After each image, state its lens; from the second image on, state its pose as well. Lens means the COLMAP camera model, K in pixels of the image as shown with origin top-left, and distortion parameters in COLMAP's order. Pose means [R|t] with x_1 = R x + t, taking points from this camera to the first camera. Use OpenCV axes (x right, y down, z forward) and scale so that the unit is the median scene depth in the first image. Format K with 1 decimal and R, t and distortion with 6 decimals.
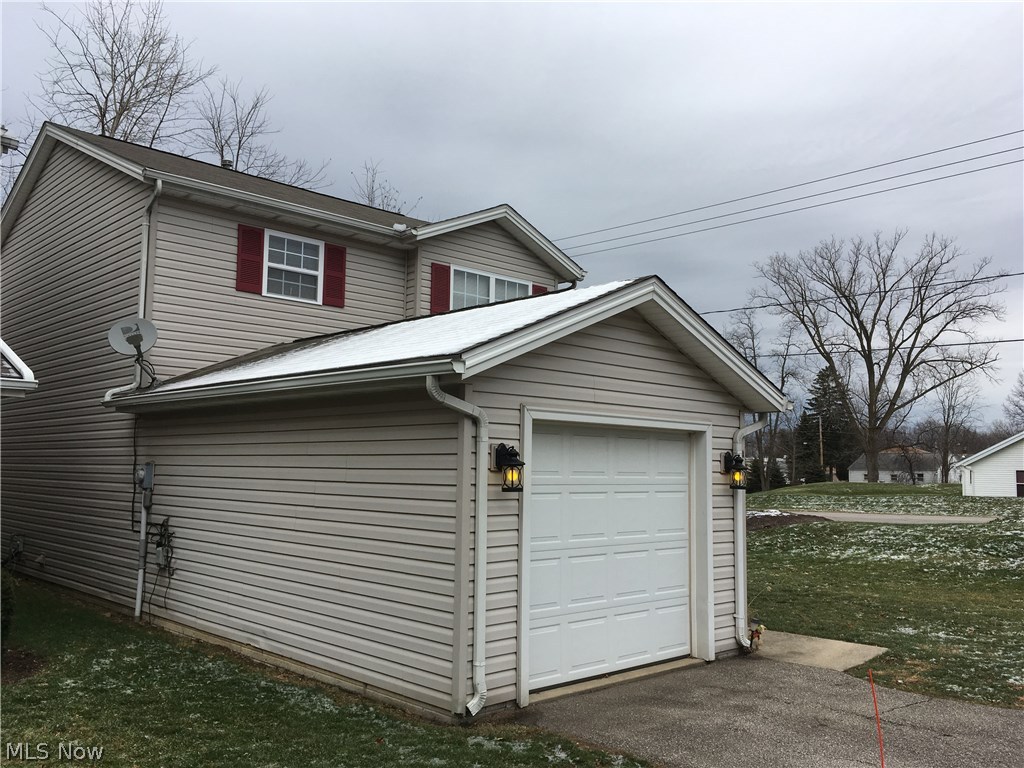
lens RADIAL K [[867.6, 0, 516.4], [0, 867.6, 383.9], [0, 0, 1]] dist [0.041310, -0.030676]
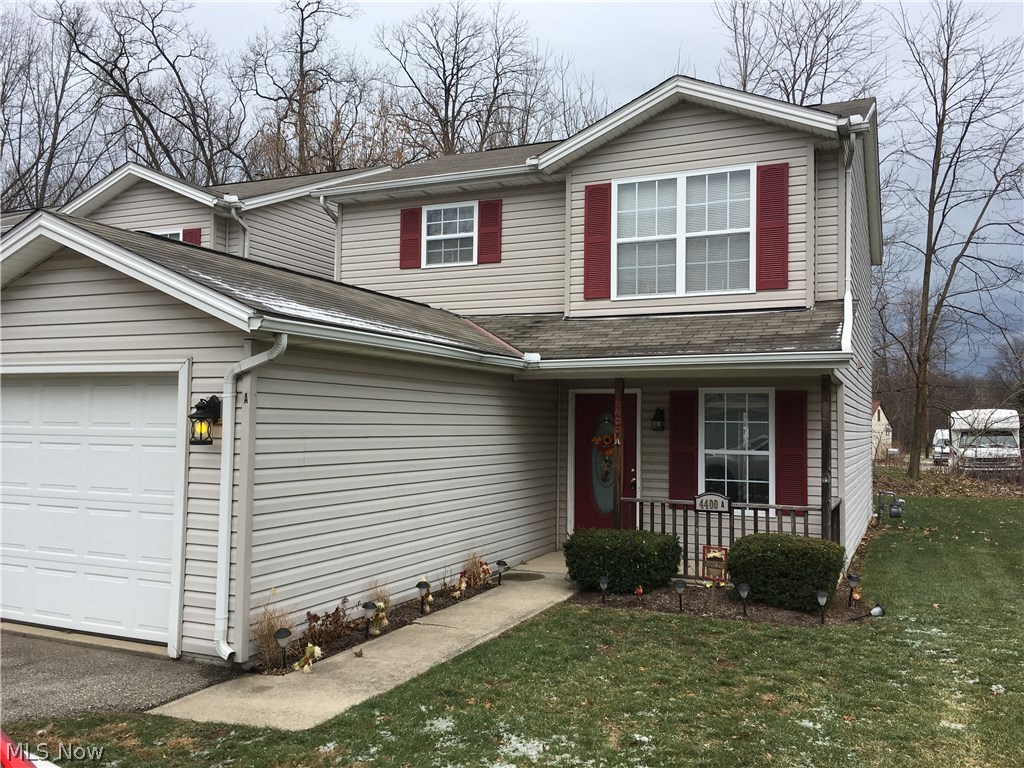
lens RADIAL K [[867.6, 0, 515.6], [0, 867.6, 383.7], [0, 0, 1]] dist [0.041310, -0.030676]
pose [[0.369077, -0.052856, -0.927895, 0.728211], [0.082057, 0.996336, -0.024116, 0.075321], [0.925769, -0.067240, 0.372061, 0.674272]]
